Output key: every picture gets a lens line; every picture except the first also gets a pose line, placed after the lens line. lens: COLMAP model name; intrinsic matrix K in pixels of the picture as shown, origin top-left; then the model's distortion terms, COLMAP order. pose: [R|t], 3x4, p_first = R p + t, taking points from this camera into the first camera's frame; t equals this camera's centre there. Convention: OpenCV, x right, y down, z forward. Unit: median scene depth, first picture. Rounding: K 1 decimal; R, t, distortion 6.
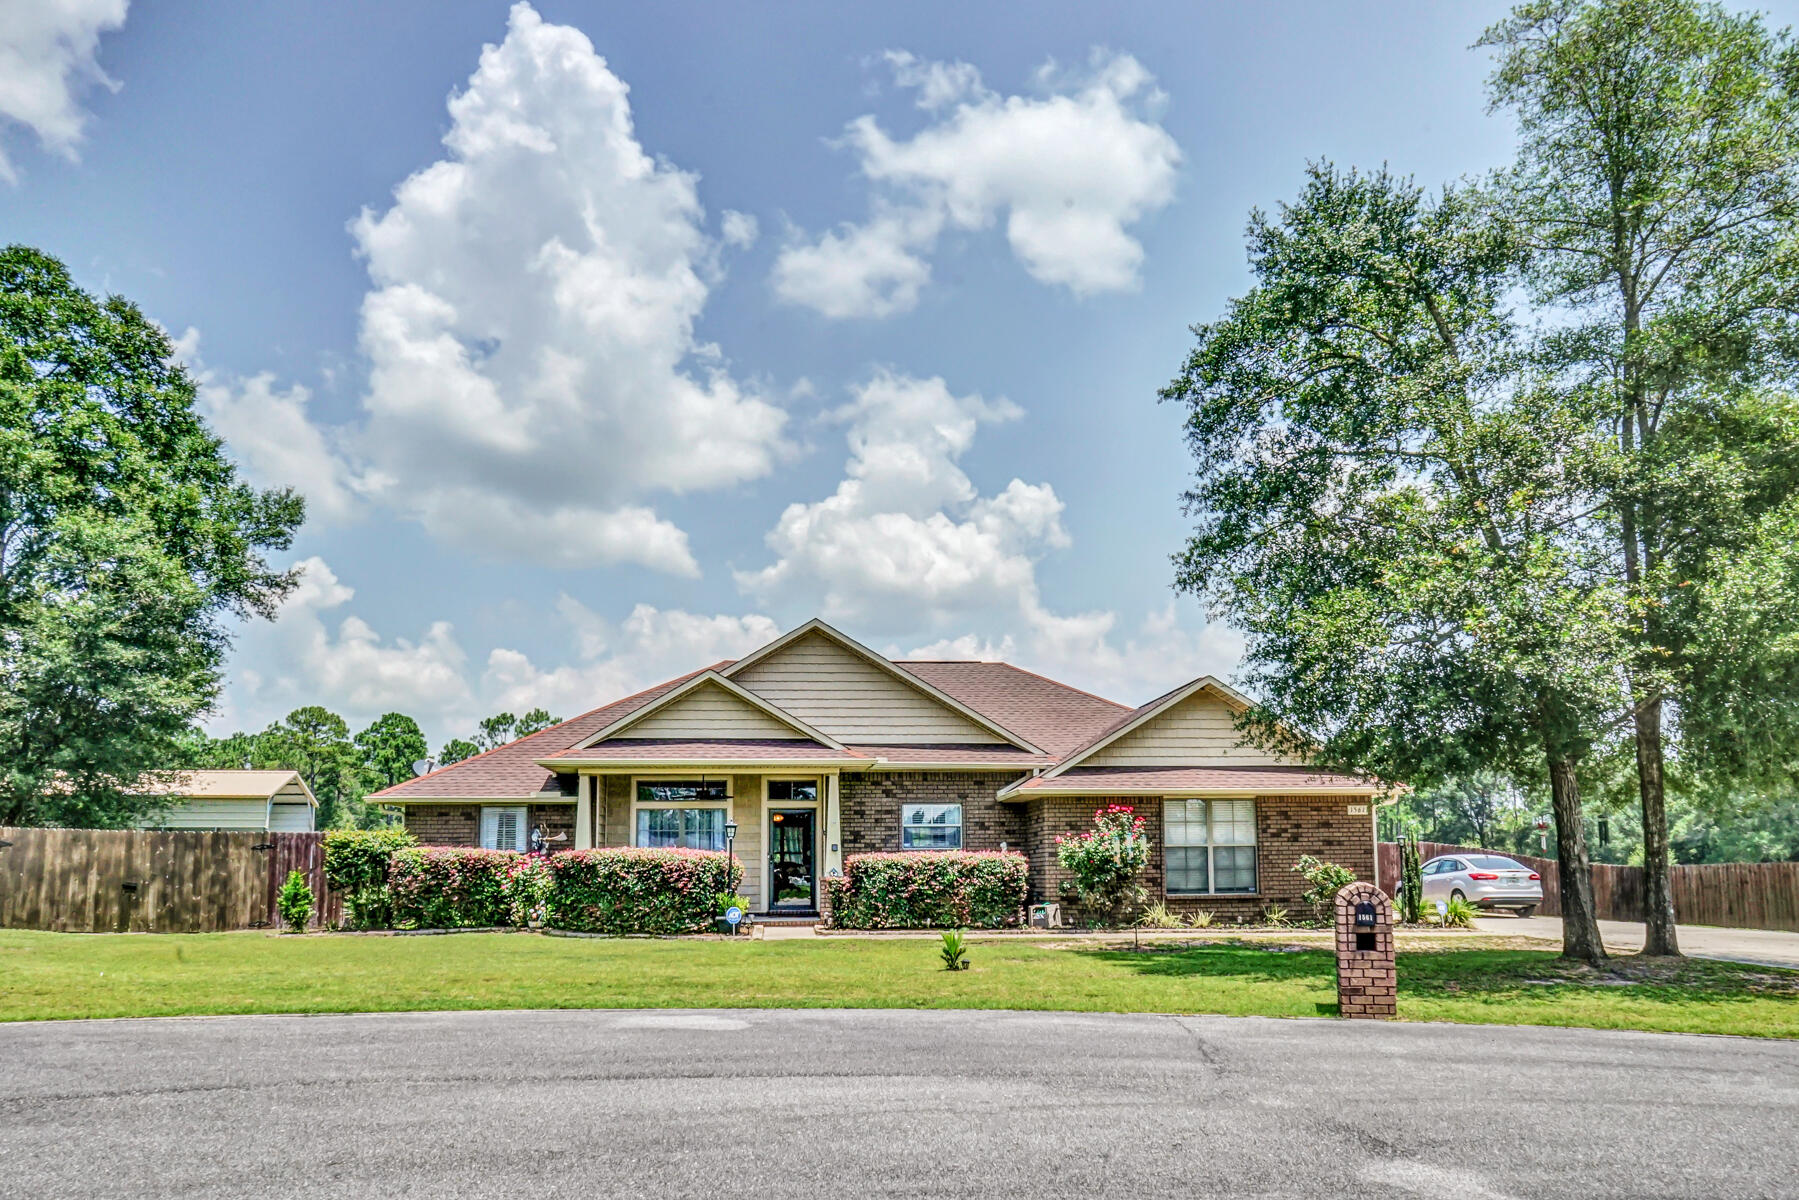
lens RADIAL K [[1287.0, 0, 911.0], [0, 1287.0, 717.7], [0, 0, 1]] dist [-0.006709, -0.003530]
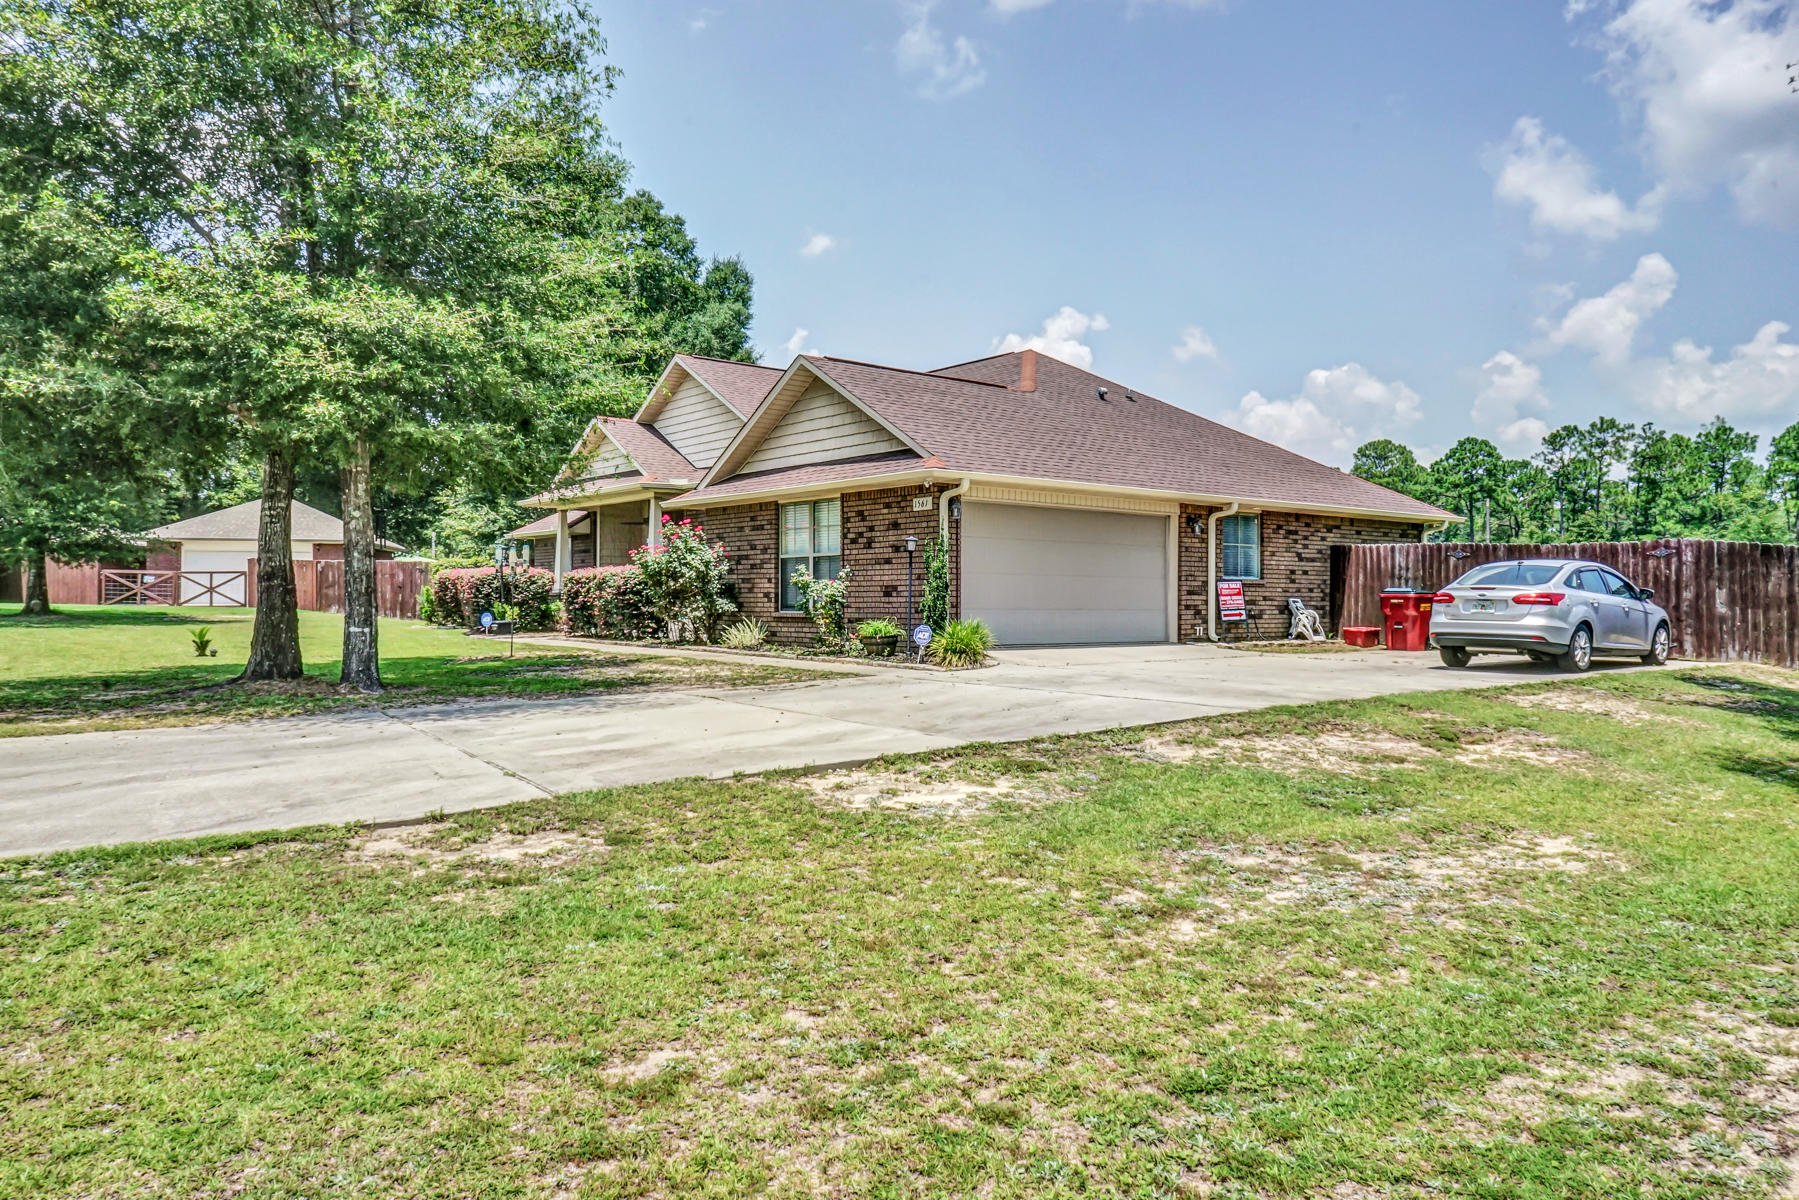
lens RADIAL K [[1277.5, 0, 899.5], [0, 1277.5, 600.0], [0, 0, 1]] dist [-0.007217, 0.000857]
pose [[0.524493, 0.004625, -0.851402, 1.030392], [0.095126, 0.993406, 0.063998, 0.083255], [0.846084, -0.114557, 0.520594, 0.630012]]
